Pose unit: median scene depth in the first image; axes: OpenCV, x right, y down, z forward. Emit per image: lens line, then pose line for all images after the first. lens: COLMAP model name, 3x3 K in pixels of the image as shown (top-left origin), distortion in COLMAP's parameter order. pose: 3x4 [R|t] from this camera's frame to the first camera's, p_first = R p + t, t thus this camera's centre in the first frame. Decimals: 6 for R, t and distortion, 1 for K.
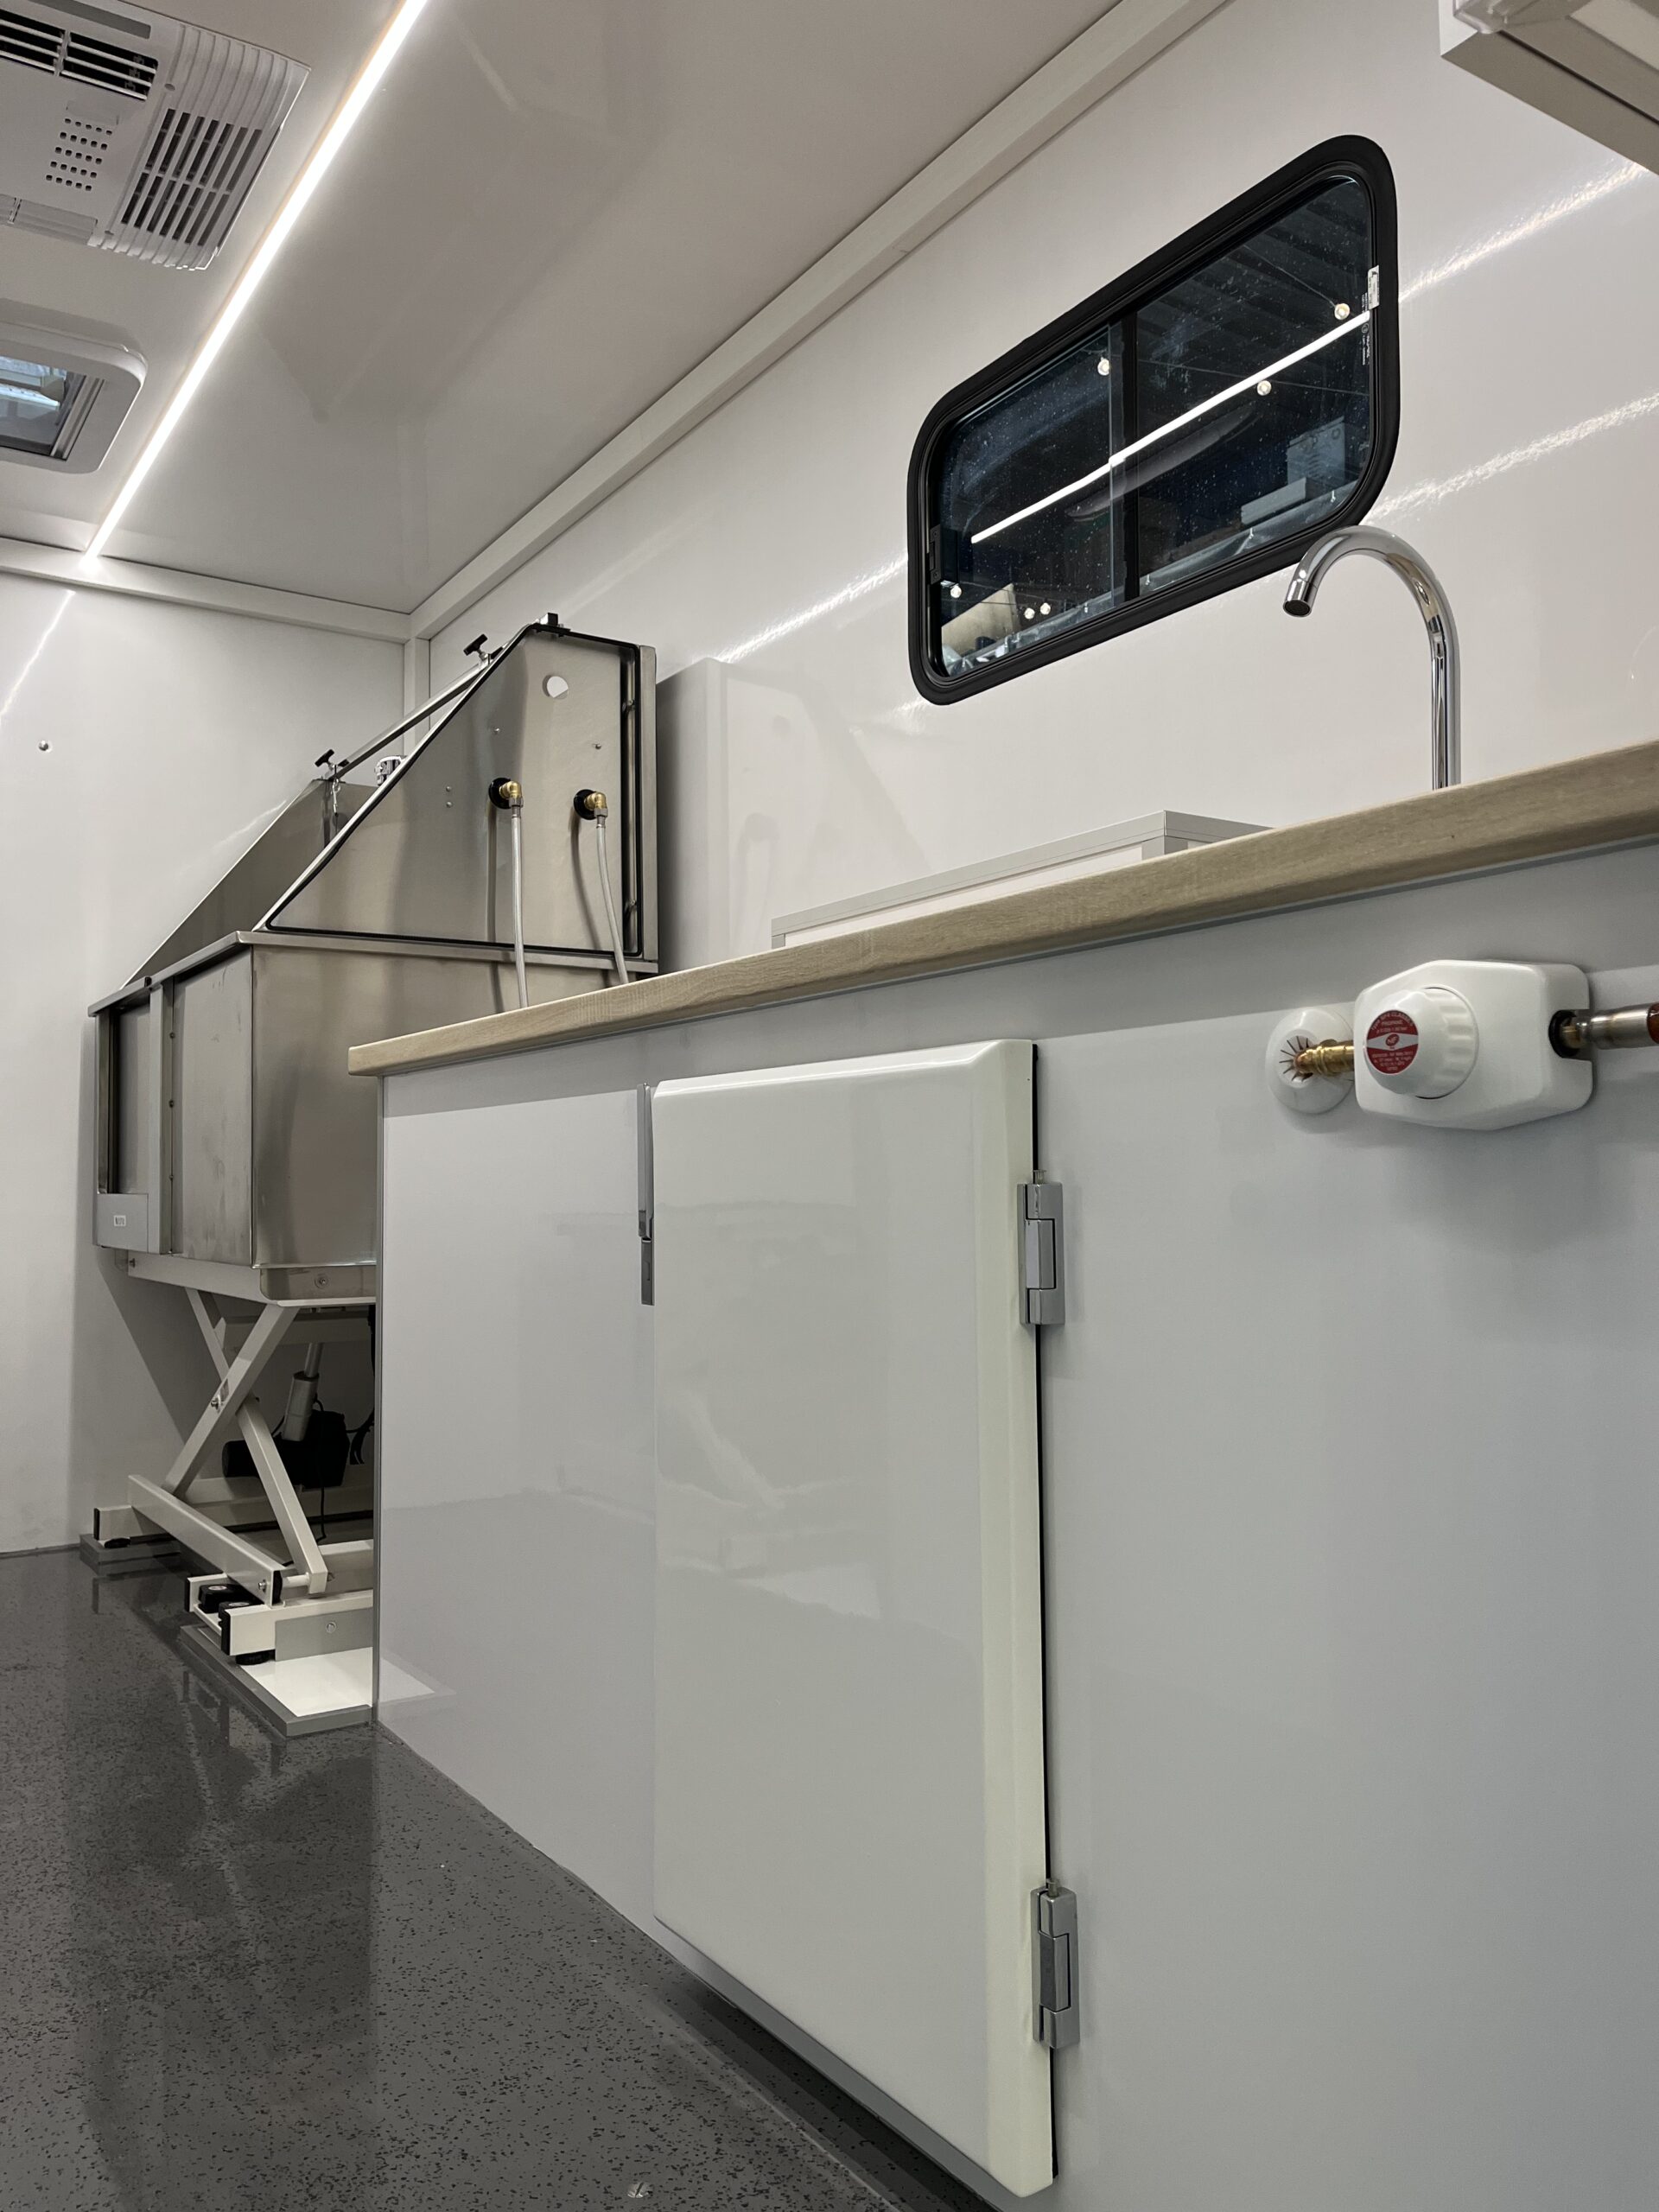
lens RADIAL K [[1743.8, 0, 895.4], [0, 1743.8, 1110.7], [0, 0, 1]] dist [0.000258, -0.013249]
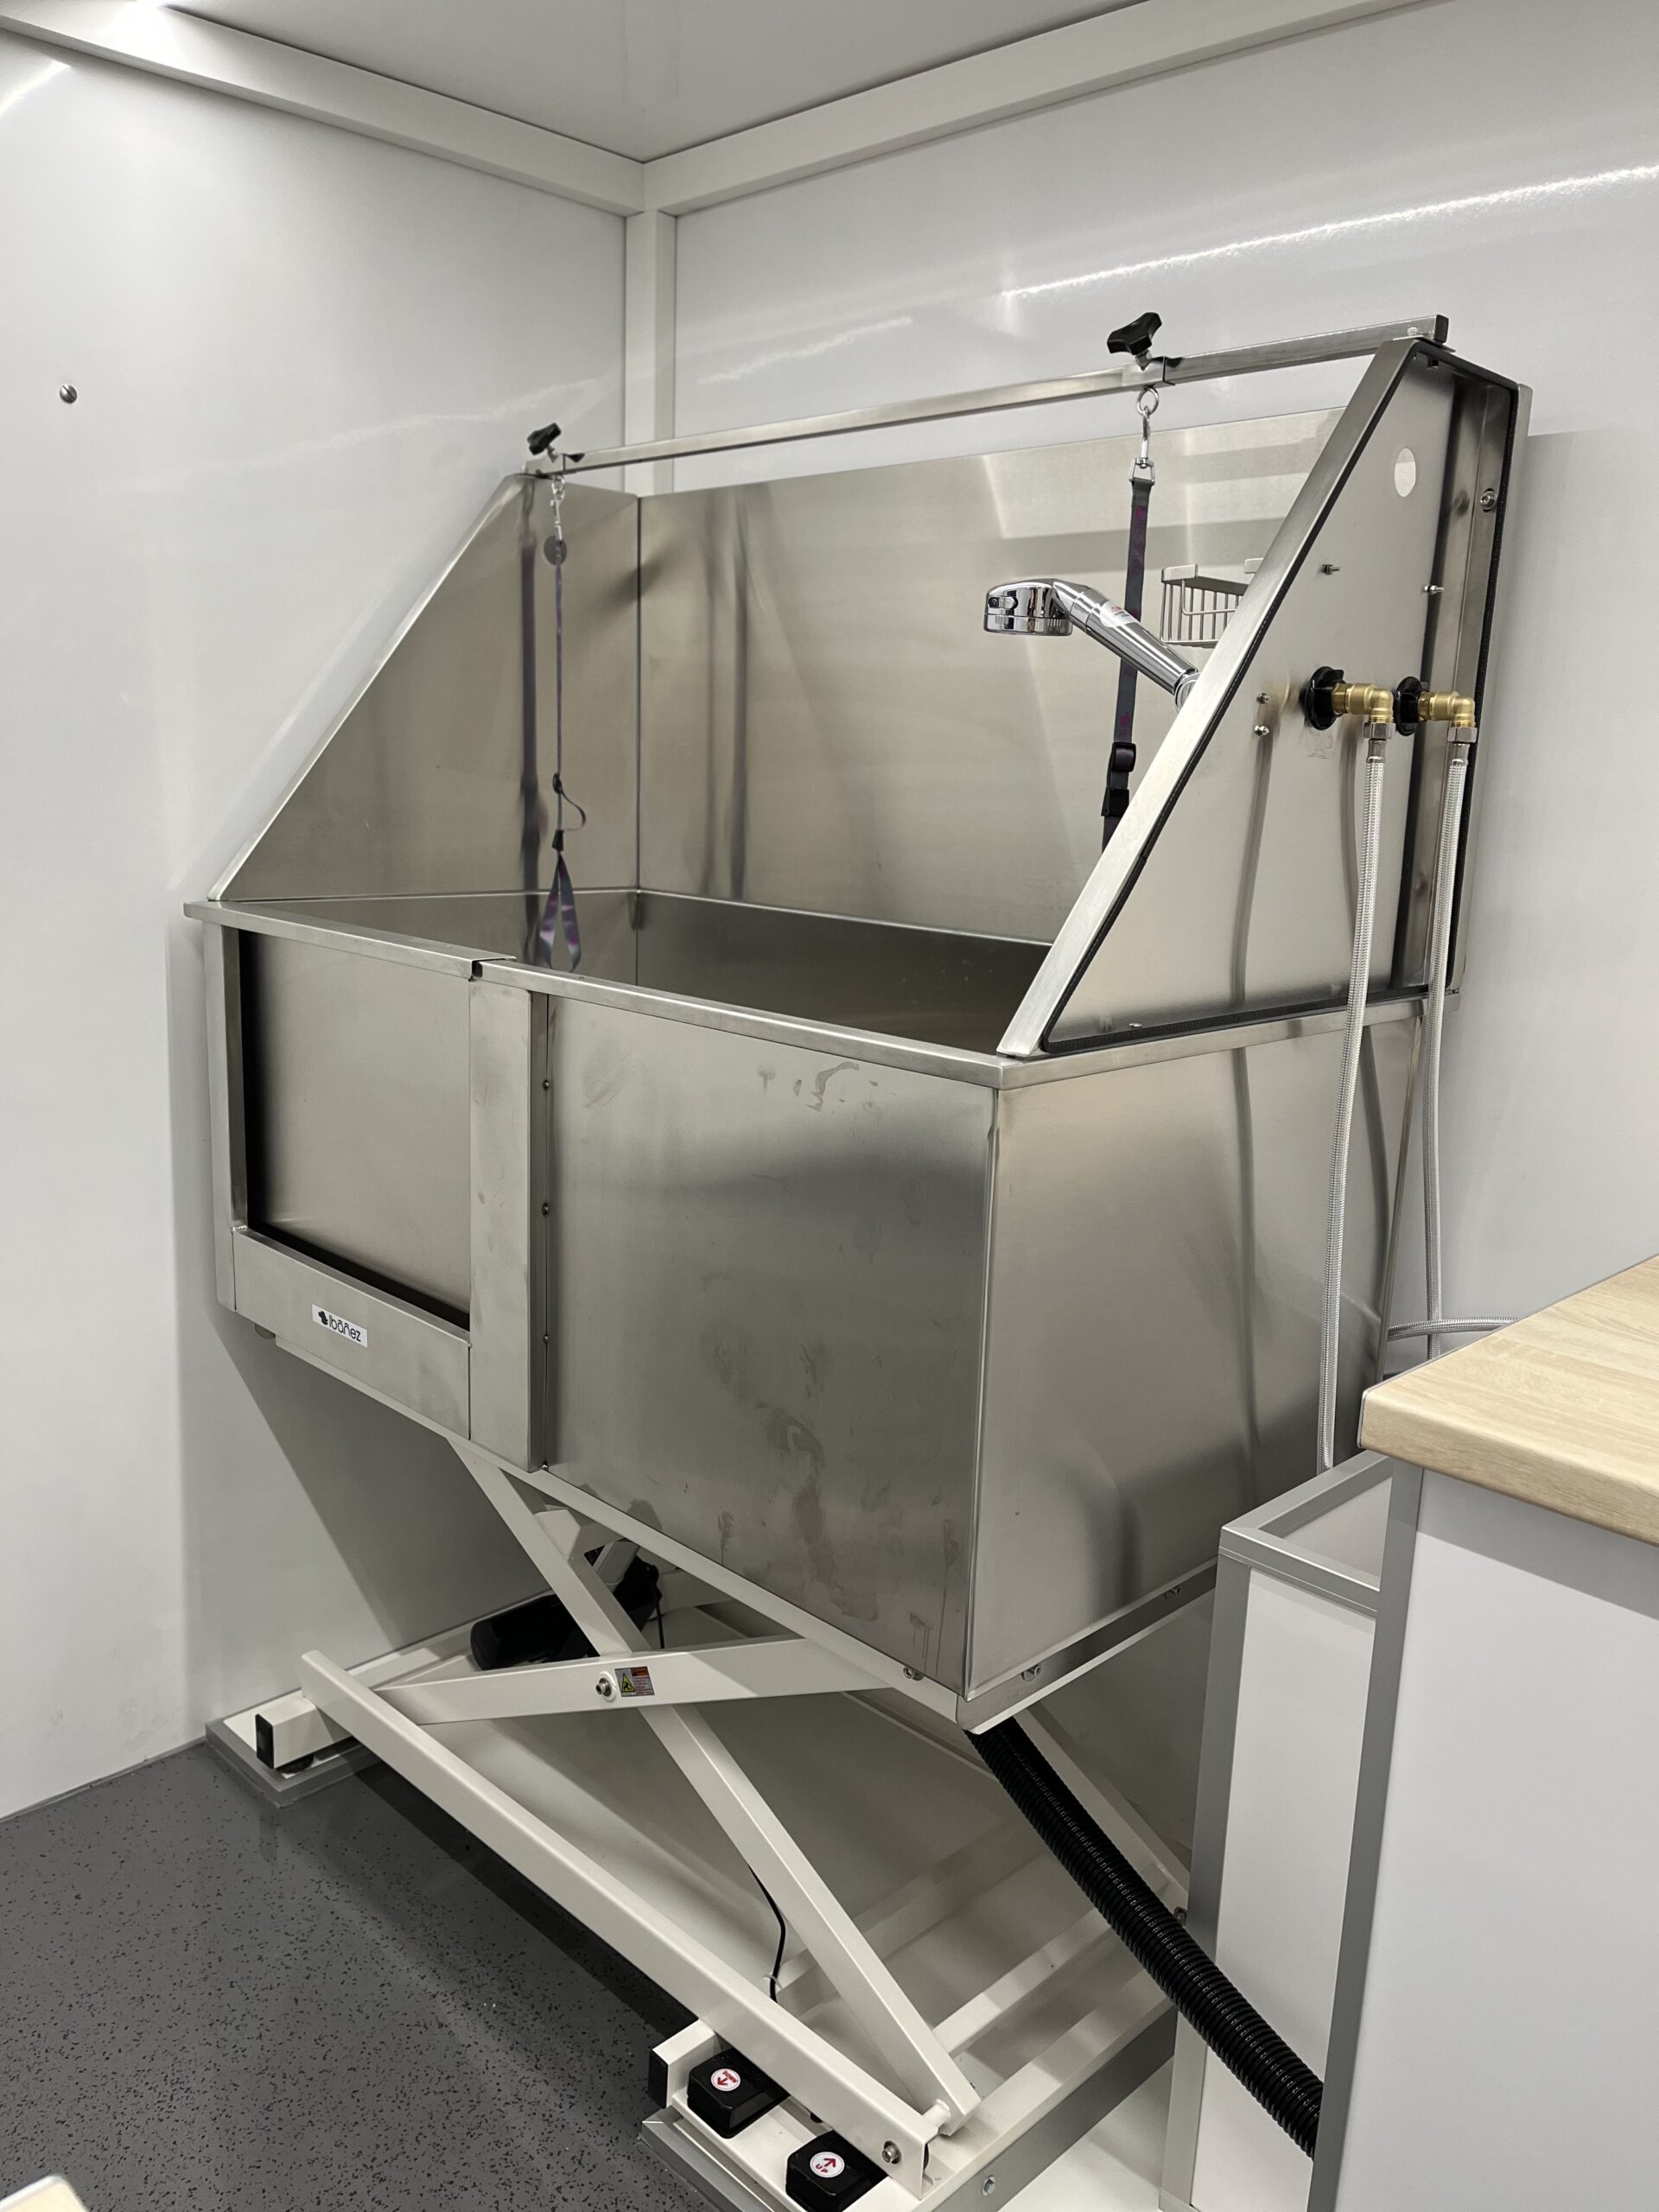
lens RADIAL K [[1701.8, 0, 801.3], [0, 1701.8, 1085.6], [0, 0, 1]] dist [0.013518, -0.000077]
pose [[0.979425, 0.006118, 0.201714, -0.384929], [-0.057770, 0.966210, 0.251200, -0.153676], [-0.193361, -0.257685, 0.946684, 0.428816]]
